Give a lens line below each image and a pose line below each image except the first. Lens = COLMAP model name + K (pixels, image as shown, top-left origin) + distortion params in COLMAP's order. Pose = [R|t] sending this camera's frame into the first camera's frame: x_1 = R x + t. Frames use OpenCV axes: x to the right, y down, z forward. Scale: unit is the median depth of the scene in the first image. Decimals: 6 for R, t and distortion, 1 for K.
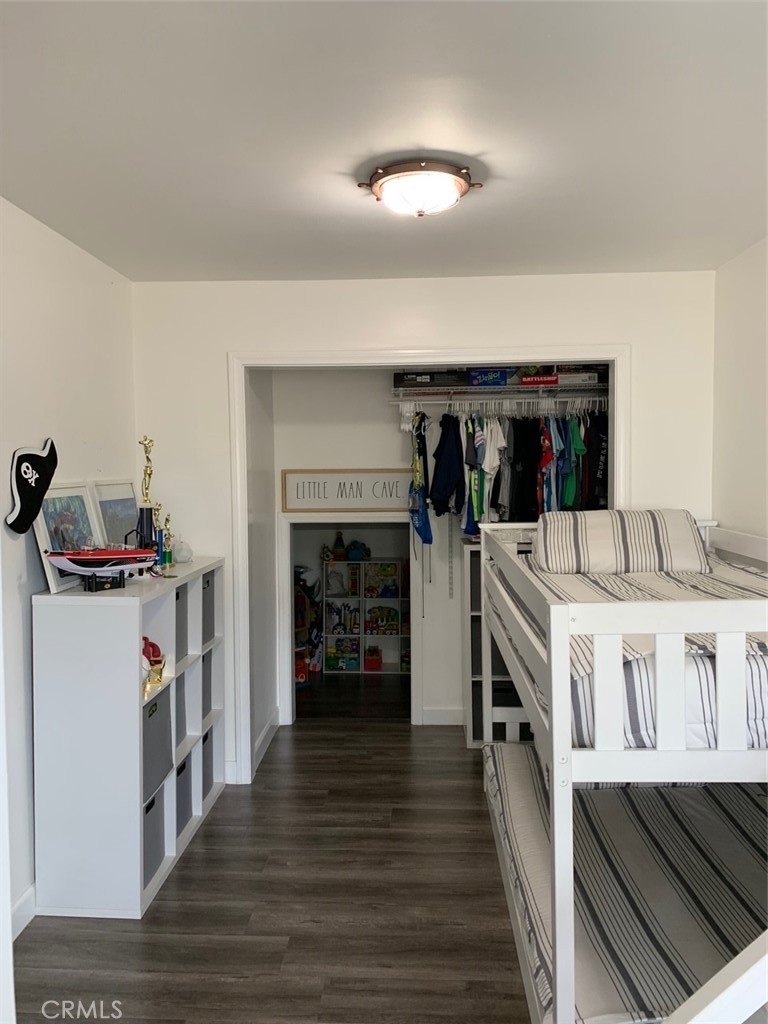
lens RADIAL K [[782.1, 0, 376.3], [0, 782.1, 512.4], [0, 0, 1]] dist [0.039241, -0.010406]
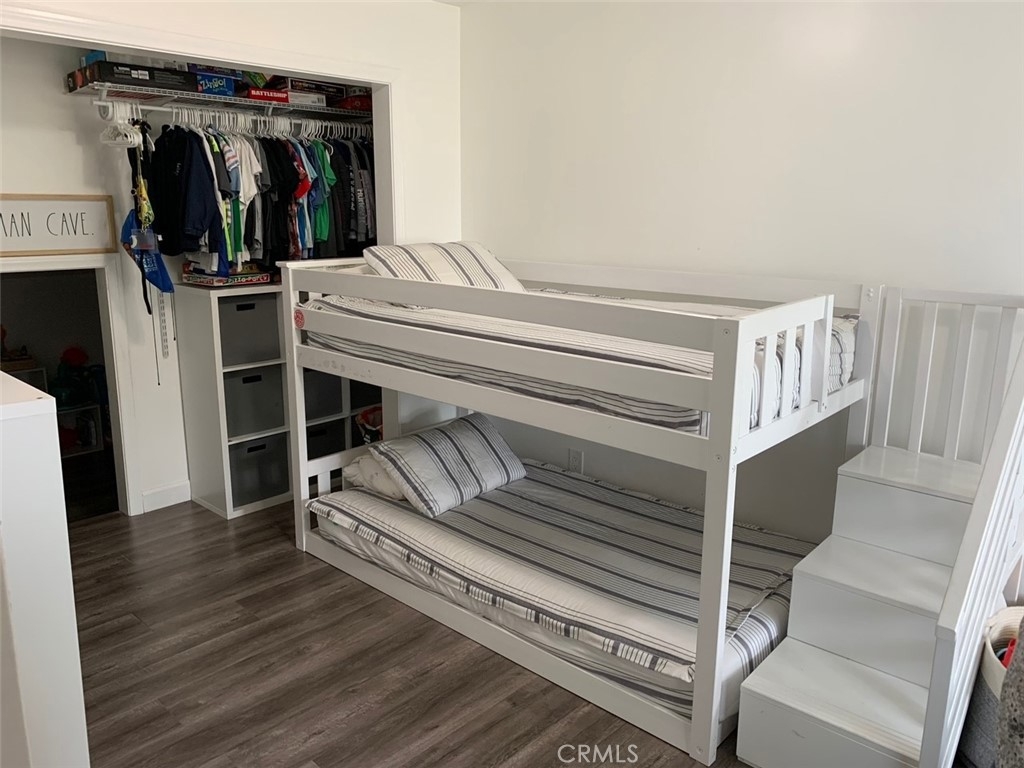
lens RADIAL K [[782.1, 0, 508.3], [0, 782.1, 377.8], [0, 0, 1]] dist [0.039241, -0.010406]
pose [[0.650015, -0.151026, 0.744763, -0.337437], [0.033821, 0.984831, 0.170189, 0.001192], [-0.759168, -0.085437, 0.645263, 0.211676]]
